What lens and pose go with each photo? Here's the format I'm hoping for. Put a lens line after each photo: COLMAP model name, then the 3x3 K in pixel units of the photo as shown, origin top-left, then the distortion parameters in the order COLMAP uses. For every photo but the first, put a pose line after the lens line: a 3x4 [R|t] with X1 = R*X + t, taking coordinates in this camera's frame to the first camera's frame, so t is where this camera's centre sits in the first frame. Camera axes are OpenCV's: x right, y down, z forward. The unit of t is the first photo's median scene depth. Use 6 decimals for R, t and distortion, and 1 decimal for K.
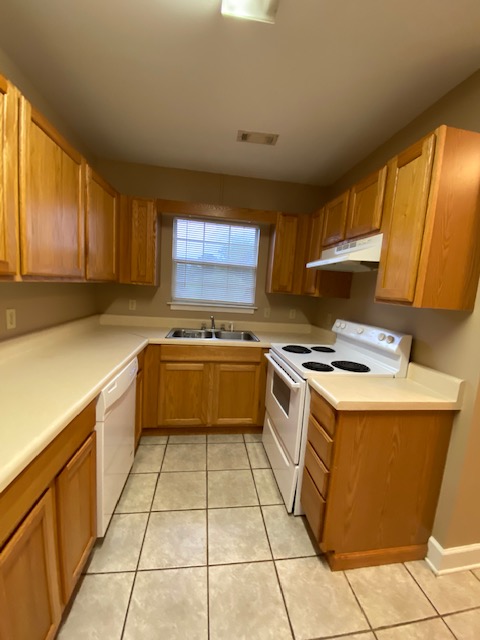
lens RADIAL K [[263.4, 0, 242.9], [0, 263.4, 322.1], [0, 0, 1]] dist [-0.000973, -0.000254]
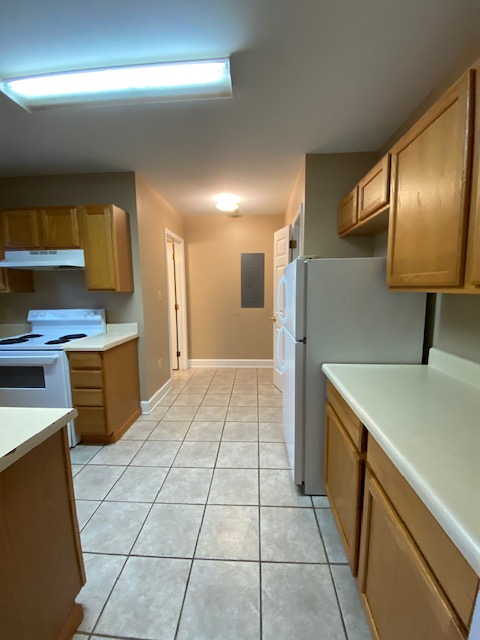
lens RADIAL K [[263.4, 0, 242.9], [0, 263.4, 322.1], [0, 0, 1]] dist [-0.000973, -0.000254]
pose [[0.200039, -0.195392, 0.960108, -0.883791], [0.152563, 0.974173, 0.166467, -0.013351], [-0.967837, 0.113177, 0.224682, -0.276533]]
